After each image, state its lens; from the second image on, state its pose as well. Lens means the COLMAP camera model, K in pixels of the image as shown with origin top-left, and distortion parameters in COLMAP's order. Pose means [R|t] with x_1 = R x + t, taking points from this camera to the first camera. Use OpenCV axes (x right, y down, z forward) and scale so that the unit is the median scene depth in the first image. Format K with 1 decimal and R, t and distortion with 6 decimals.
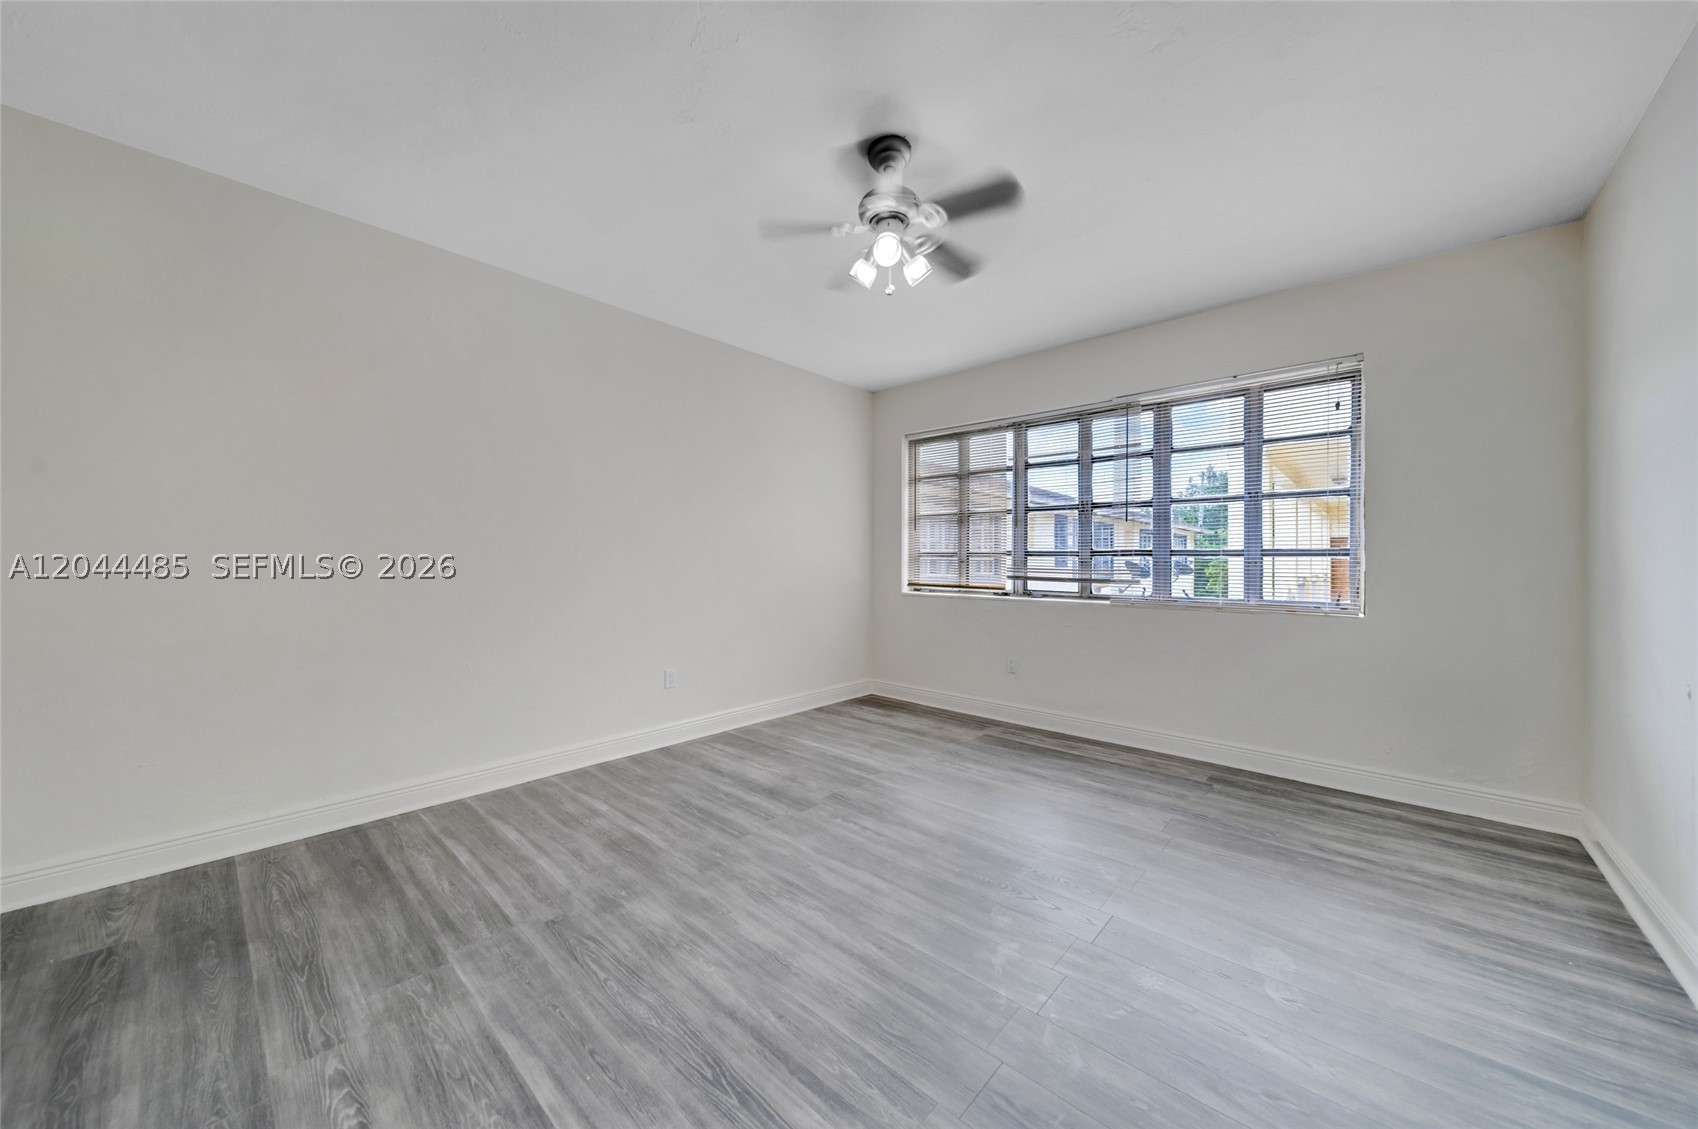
lens RADIAL K [[604.7, 0, 829.3], [0, 604.7, 559.0], [0, 0, 1]] dist [0.006131, -0.001678]
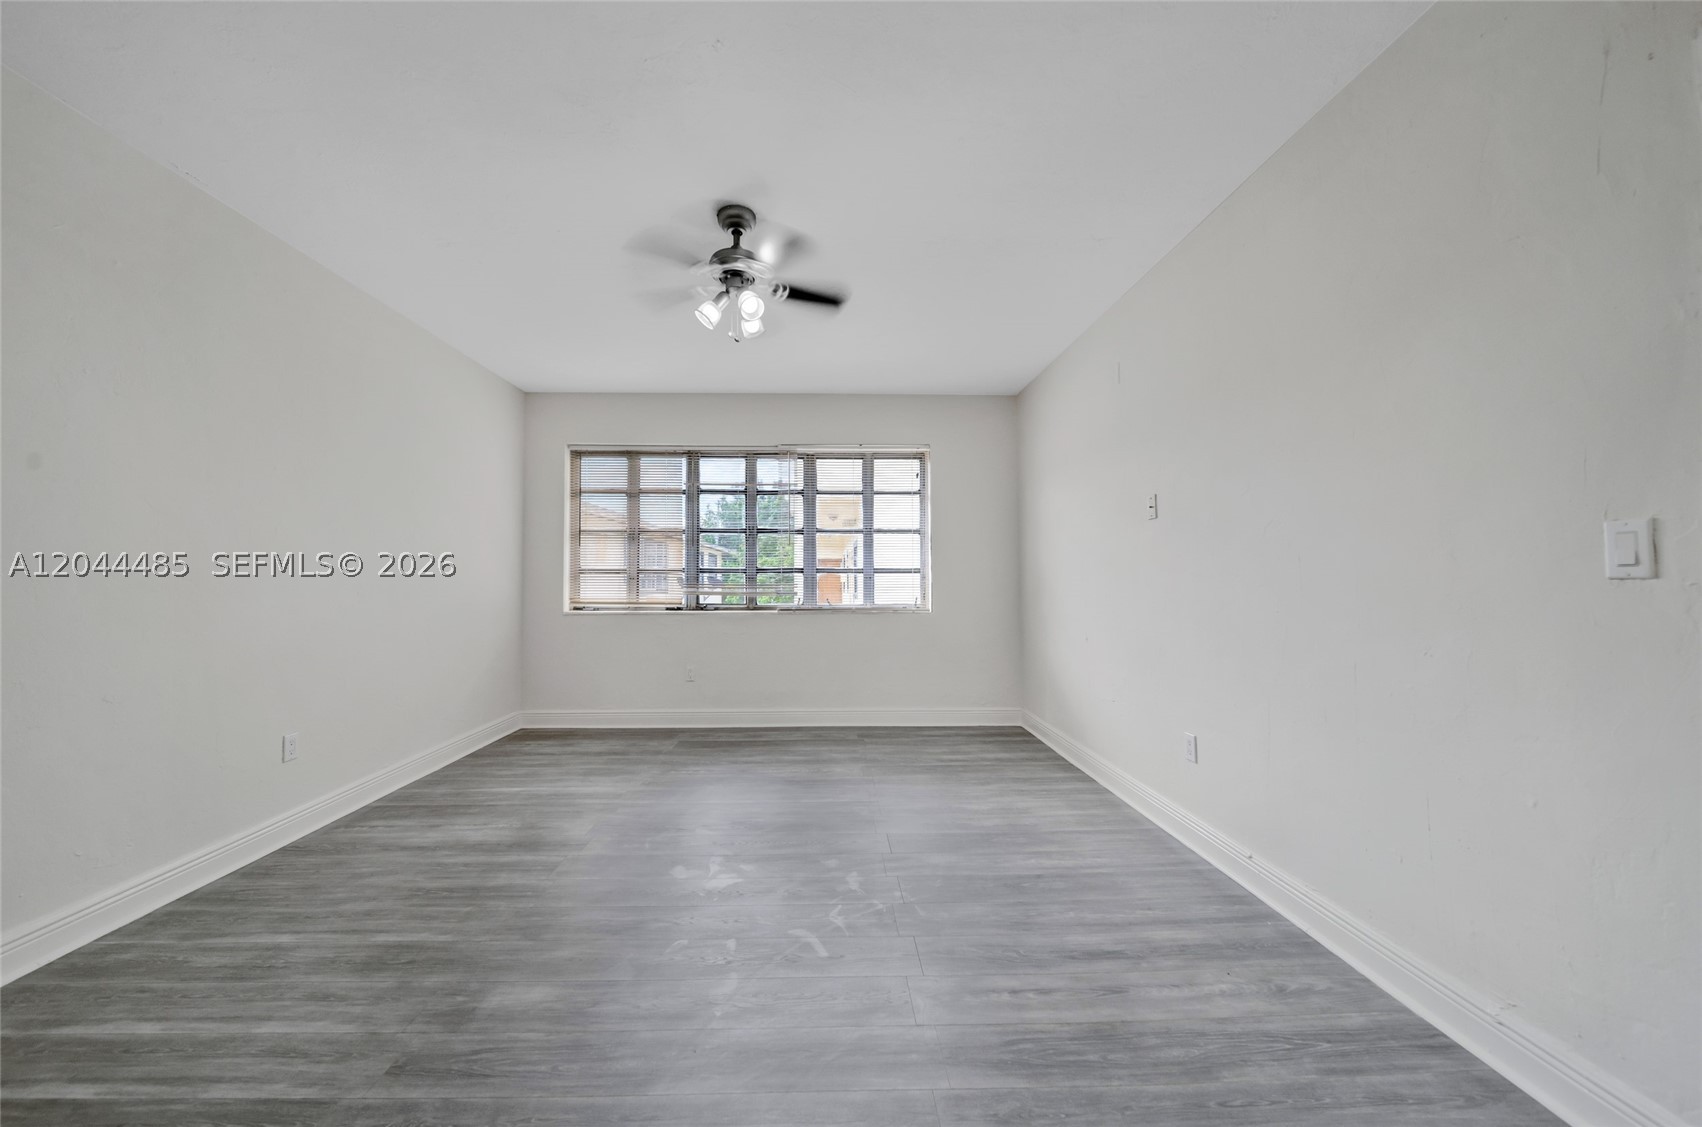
lens RADIAL K [[603.6, 0, 845.5], [0, 603.6, 557.9], [0, 0, 1]] dist [0.000544, -0.001186]
pose [[0.711411, 0.016946, 0.702572, -0.411803], [0.003109, 0.999624, -0.027259, -0.002742], [-0.702770, 0.021577, 0.711090, 0.052166]]
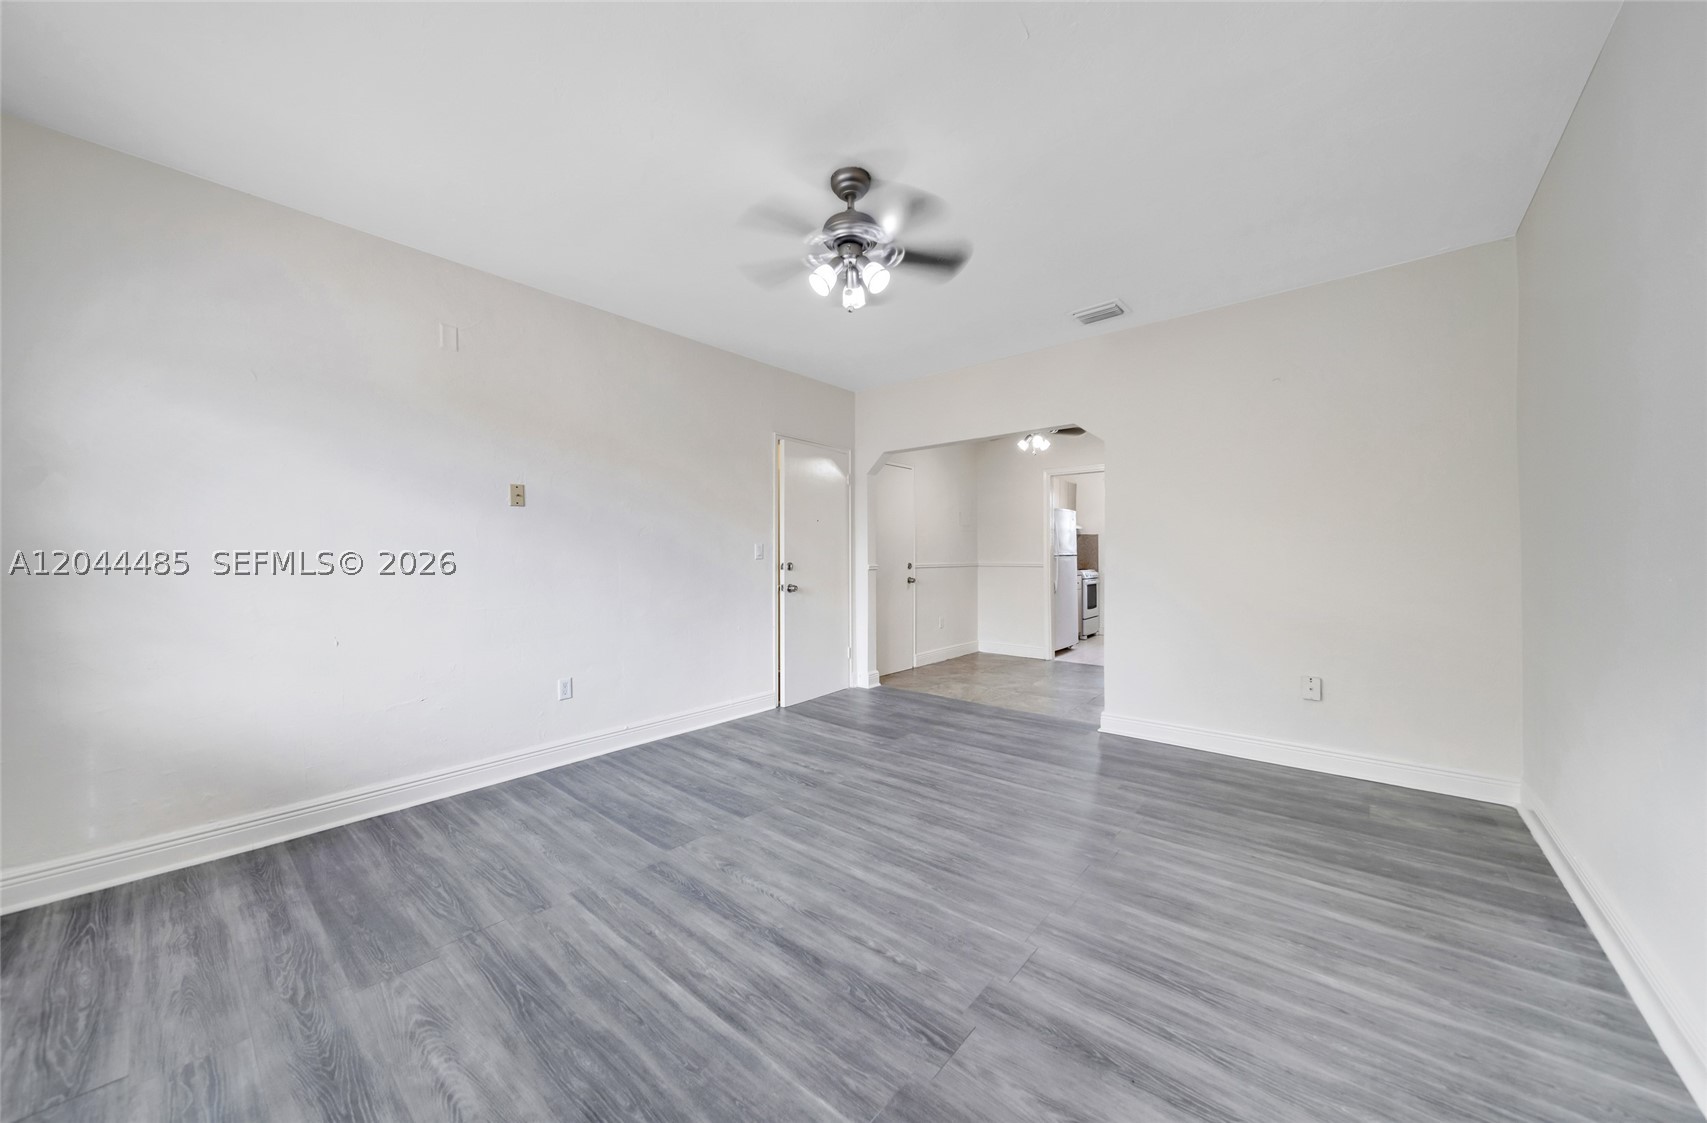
lens RADIAL K [[605.3, 0, 846.3], [0, 605.3, 557.7], [0, 0, 1]] dist [0.000544, -0.001186]
pose [[-0.998813, -0.001684, -0.048675, 0.120471], [-0.001458, 0.999988, -0.004683, 0.008590], [0.048682, -0.004607, -0.998804, 1.573371]]
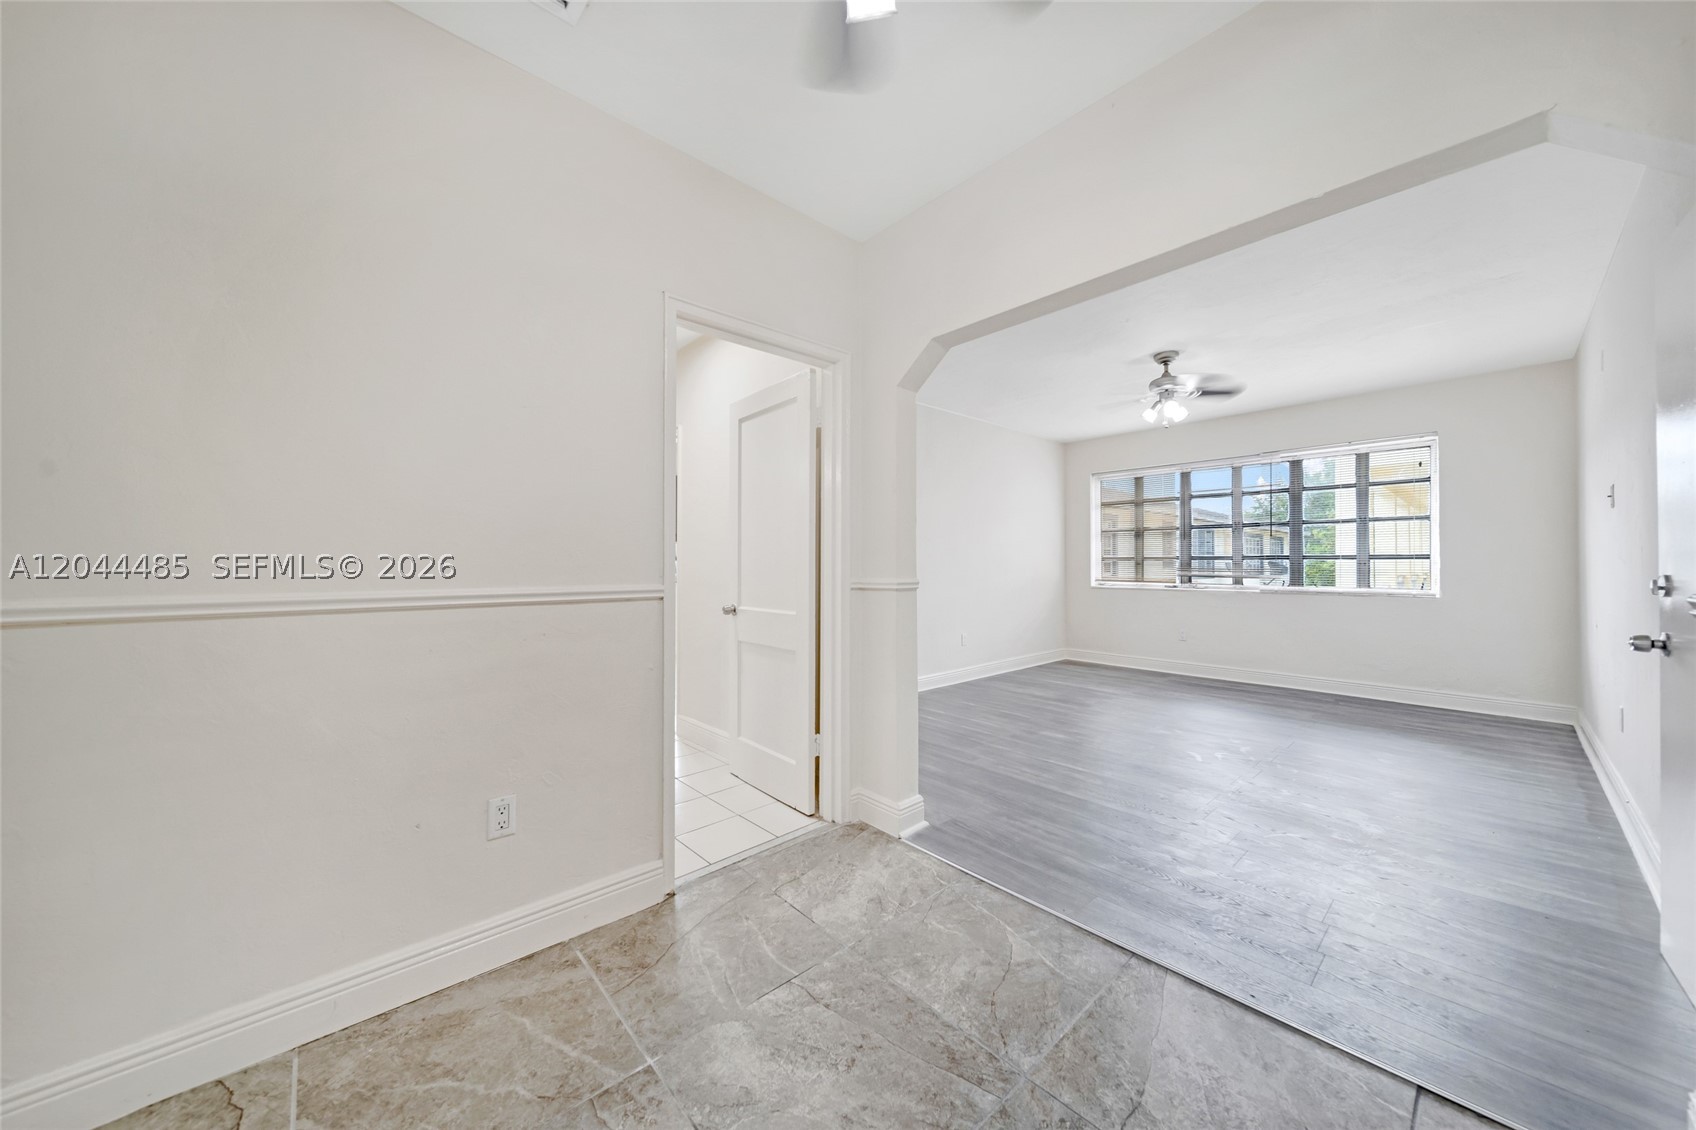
lens RADIAL K [[604.0, 0, 840.5], [0, 604.0, 560.1], [0, 0, 1]] dist [0.006131, -0.001678]
pose [[0.995991, -0.006272, -0.089229, -0.597640], [0.006054, 0.999978, -0.002712, -0.009015], [0.089244, 0.002161, 0.996007, -0.800964]]
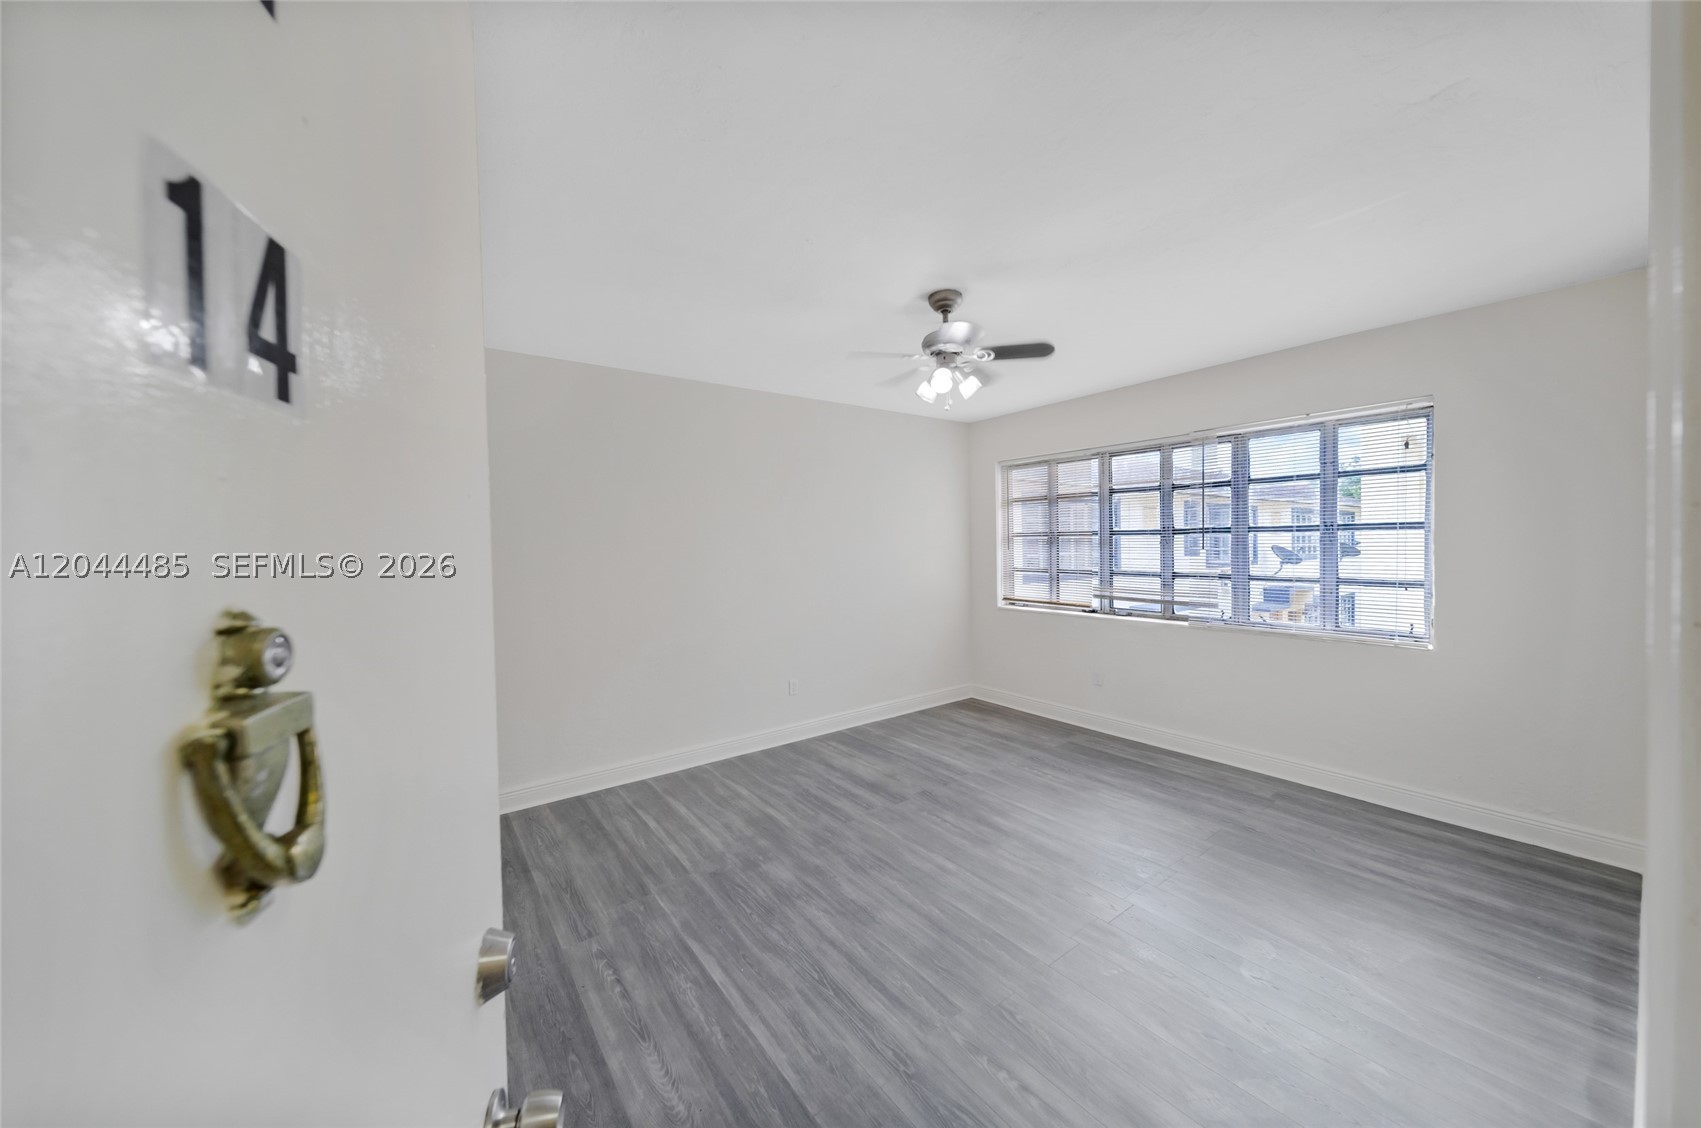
lens RADIAL K [[605.8, 0, 837.3], [0, 605.8, 552.5], [0, 0, 1]] dist [0.006131, -0.001678]
pose [[0.981471, -0.021212, -0.190432, 0.084811], [0.025225, 0.999507, 0.018677, -0.128120], [0.189942, -0.023135, 0.981523, -0.239017]]
